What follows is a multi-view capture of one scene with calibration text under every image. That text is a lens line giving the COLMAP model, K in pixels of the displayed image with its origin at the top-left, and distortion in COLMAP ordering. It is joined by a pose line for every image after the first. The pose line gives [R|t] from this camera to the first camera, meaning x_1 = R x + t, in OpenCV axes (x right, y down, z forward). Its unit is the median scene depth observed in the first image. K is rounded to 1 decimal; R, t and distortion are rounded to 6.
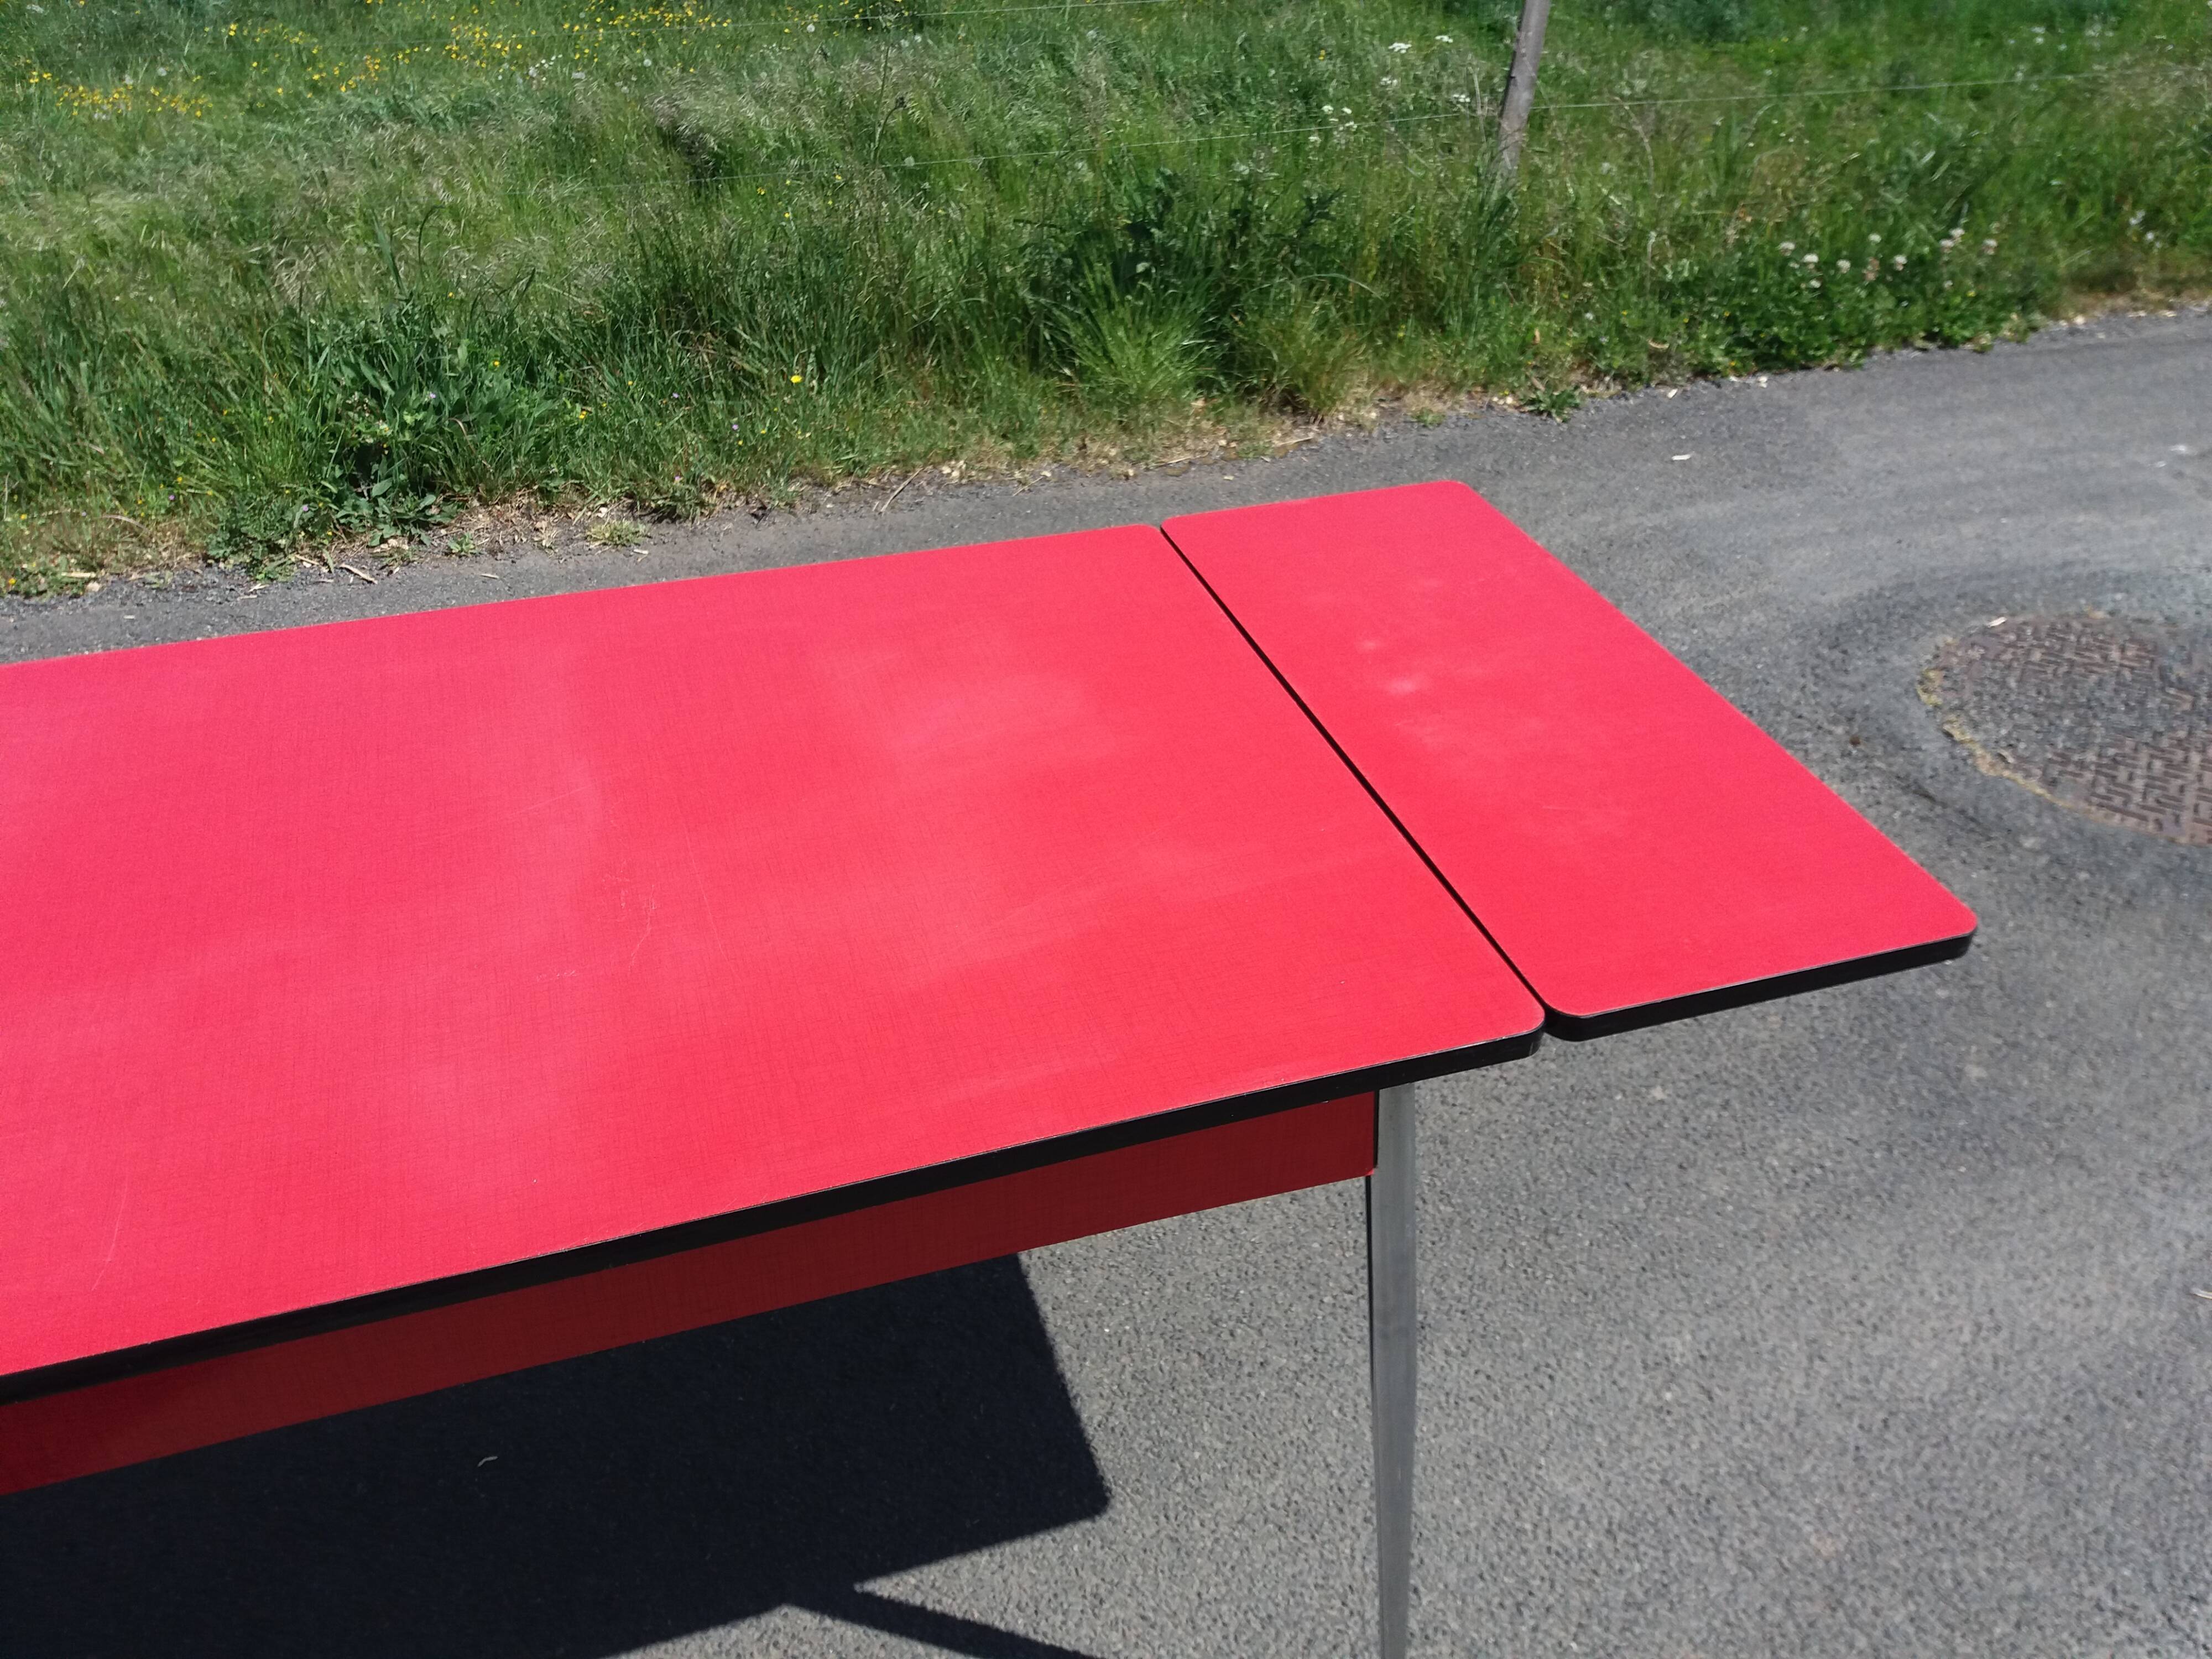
lens RADIAL K [[1805.6, 0, 1124.4], [0, 1805.6, 833.6], [0, 0, 1]] dist [0.027609, -0.047662]
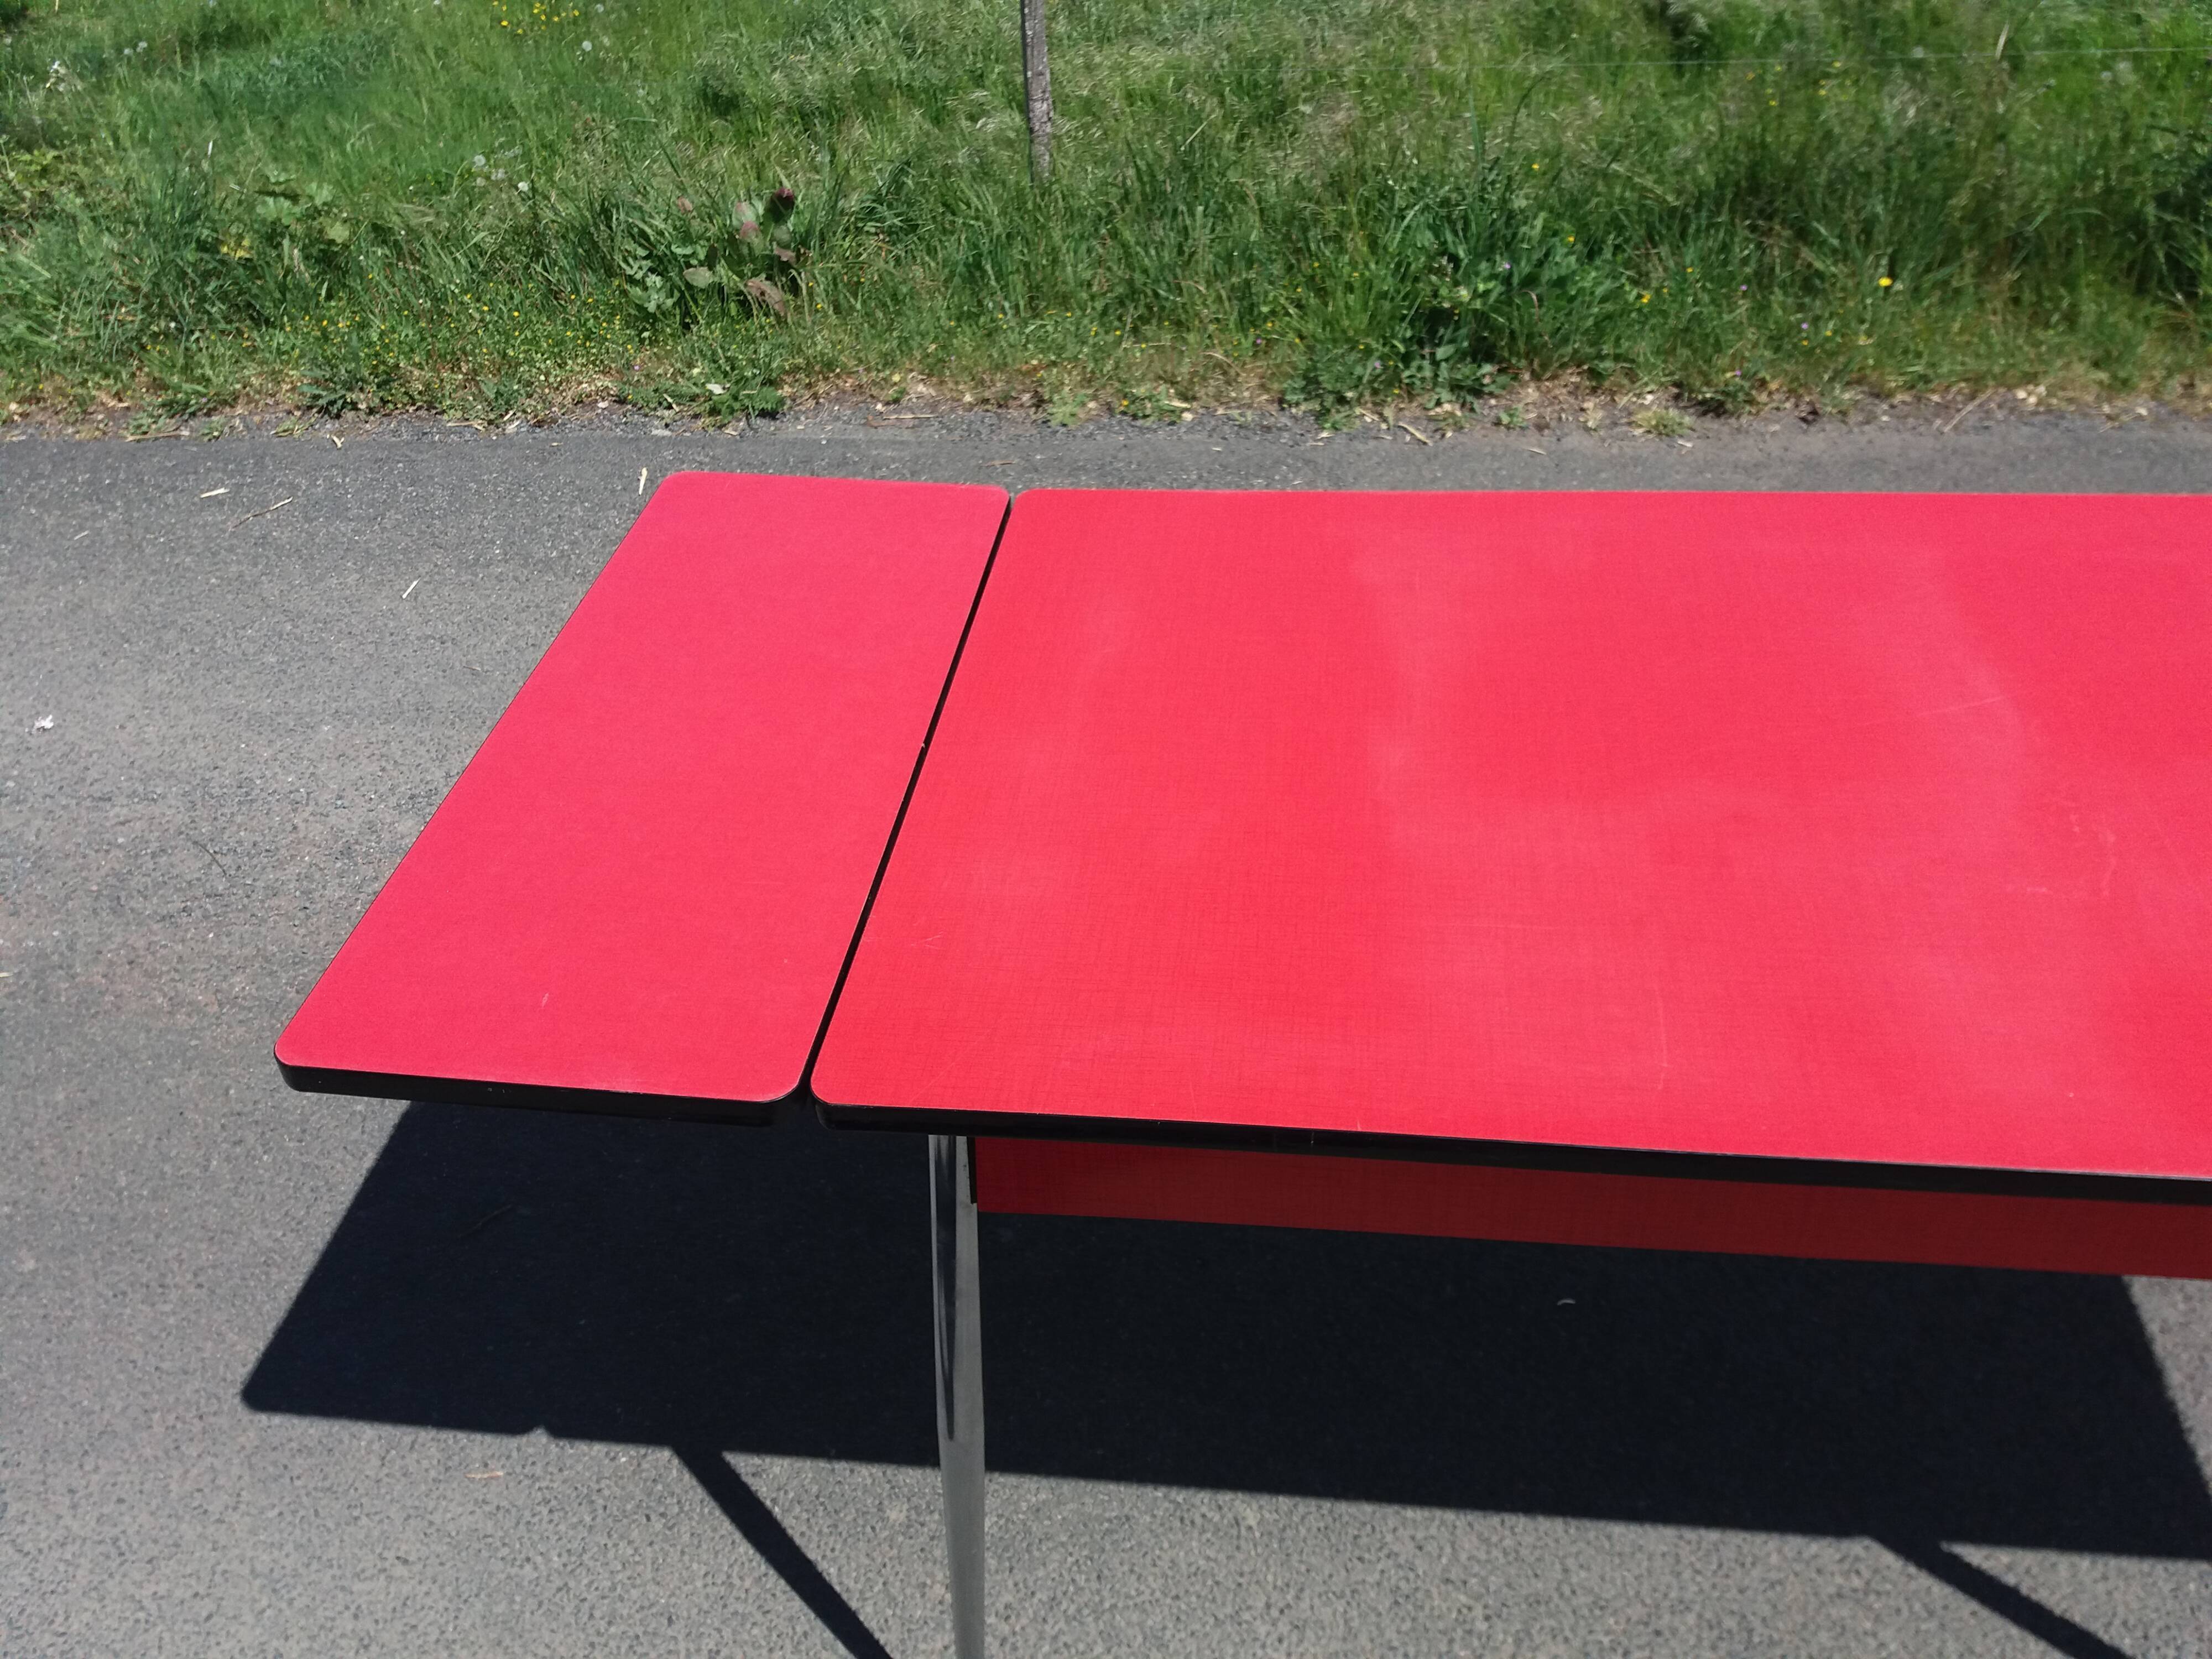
lens RADIAL K [[1805.6, 0, 1138.8], [0, 1805.6, 846.4], [0, 0, 1]] dist [0.027609, -0.047662]
pose [[0.907147, 0.205373, -0.367295, -0.134607], [-0.181683, 0.978425, 0.098365, 0.015897], [0.379572, -0.022500, 0.924889, -0.029722]]
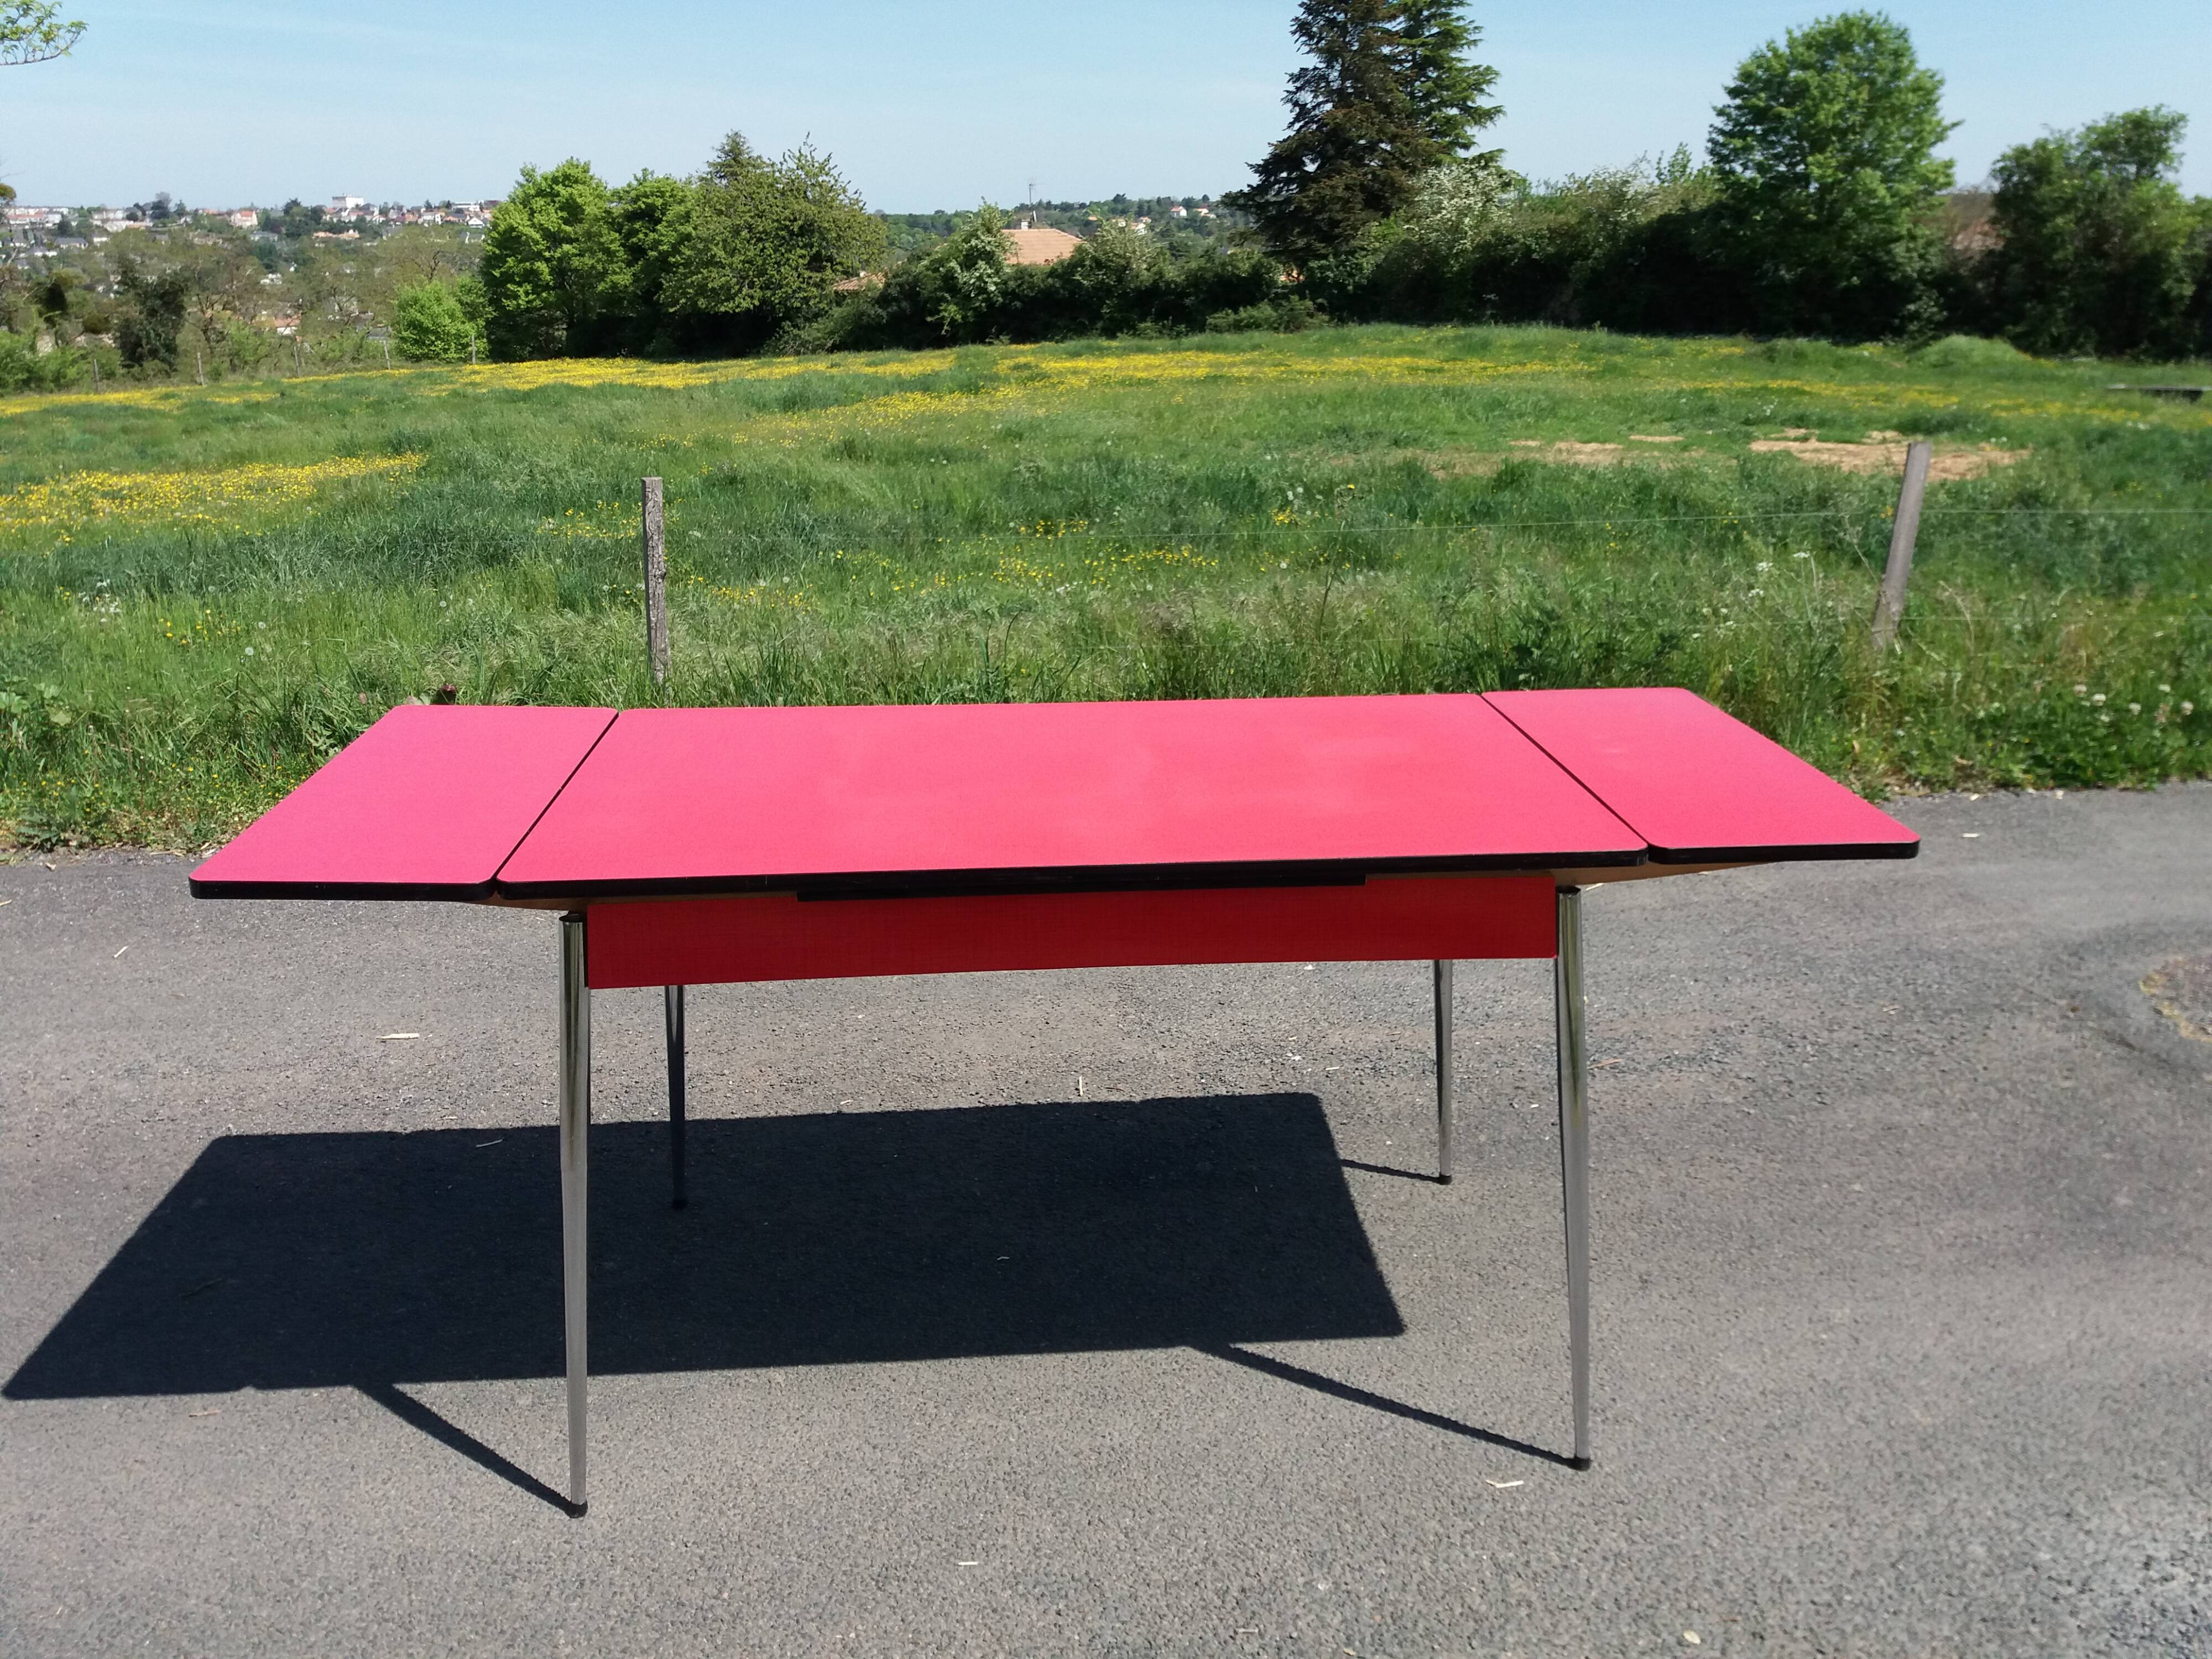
lens RADIAL K [[1816.5, 0, 1135.0], [0, 1816.5, 865.5], [0, 0, 1]] dist [0.036128, -0.058317]
pose [[0.971740, 0.060088, -0.228277, 0.050751], [-0.120794, 0.957428, -0.262183, 0.228420], [0.202805, 0.282348, 0.937630, -0.289357]]
